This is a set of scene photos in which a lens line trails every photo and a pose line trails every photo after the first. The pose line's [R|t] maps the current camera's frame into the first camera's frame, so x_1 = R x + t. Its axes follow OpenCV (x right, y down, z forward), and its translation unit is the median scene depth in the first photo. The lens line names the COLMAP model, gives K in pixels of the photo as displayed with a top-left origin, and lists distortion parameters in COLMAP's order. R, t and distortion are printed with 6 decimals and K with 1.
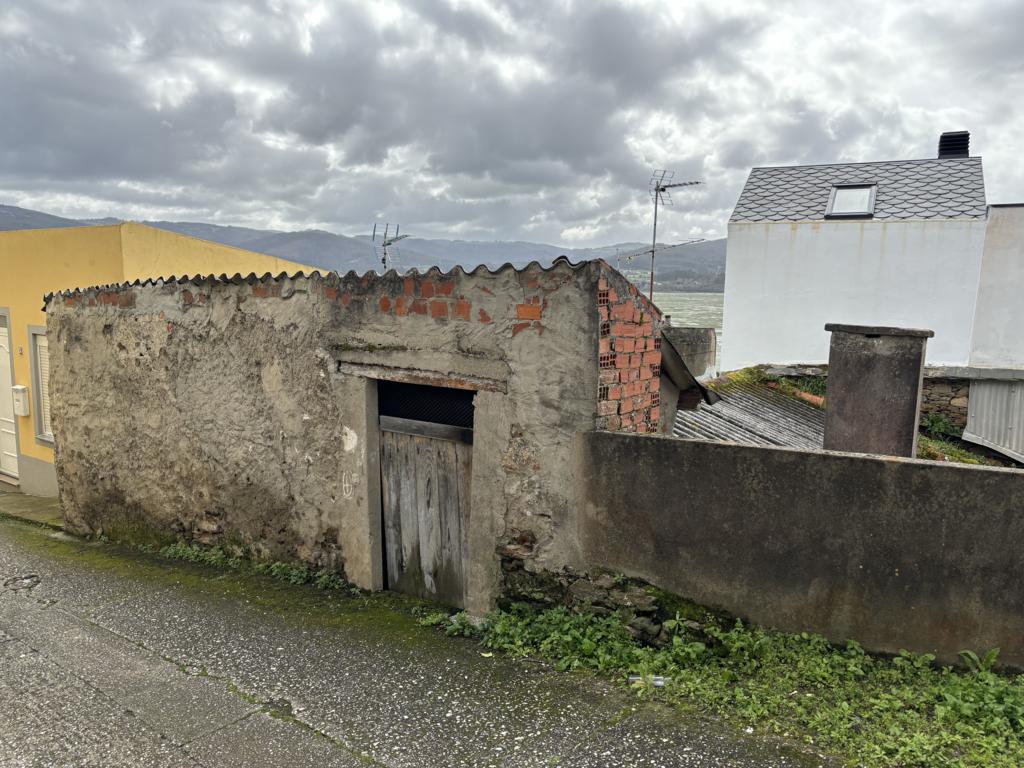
lens RADIAL K [[778.5, 0, 514.4], [0, 778.5, 386.7], [0, 0, 1]] dist [0.001522, -0.002614]
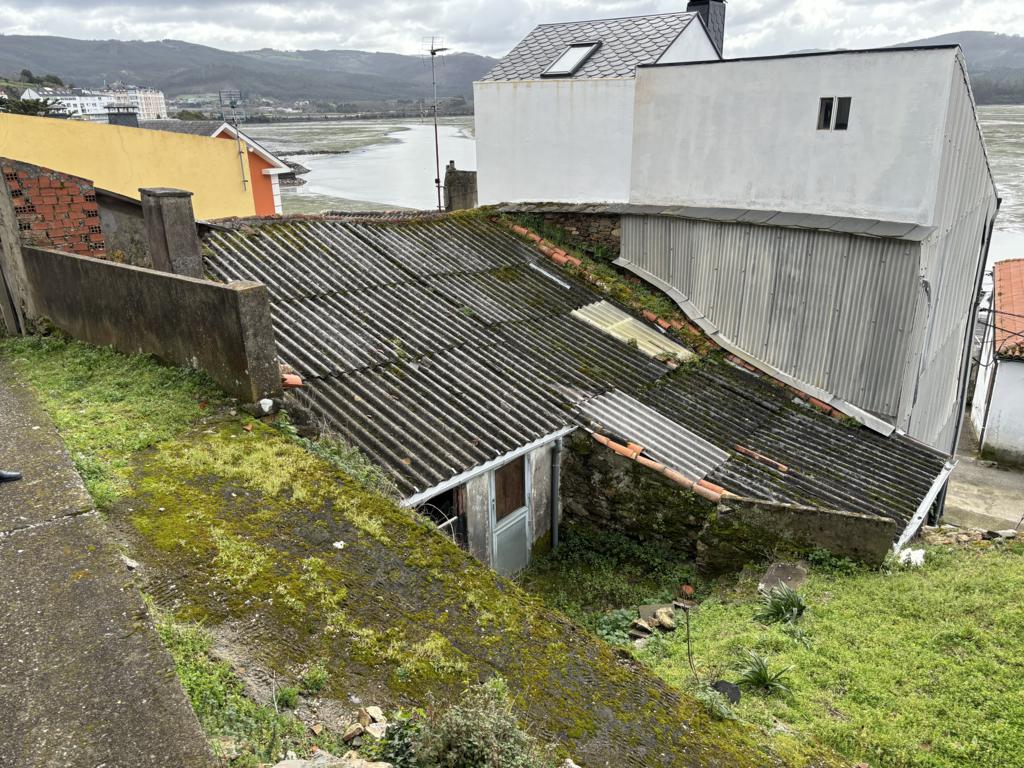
lens RADIAL K [[778.5, 0, 507.7], [0, 778.5, 385.1], [0, 0, 1]] dist [0.001522, -0.002614]
pose [[0.985585, 0.033863, -0.165760, 0.618375], [0.001506, 0.977969, 0.208743, -0.002924], [0.169177, -0.205984, 0.963821, -0.287321]]
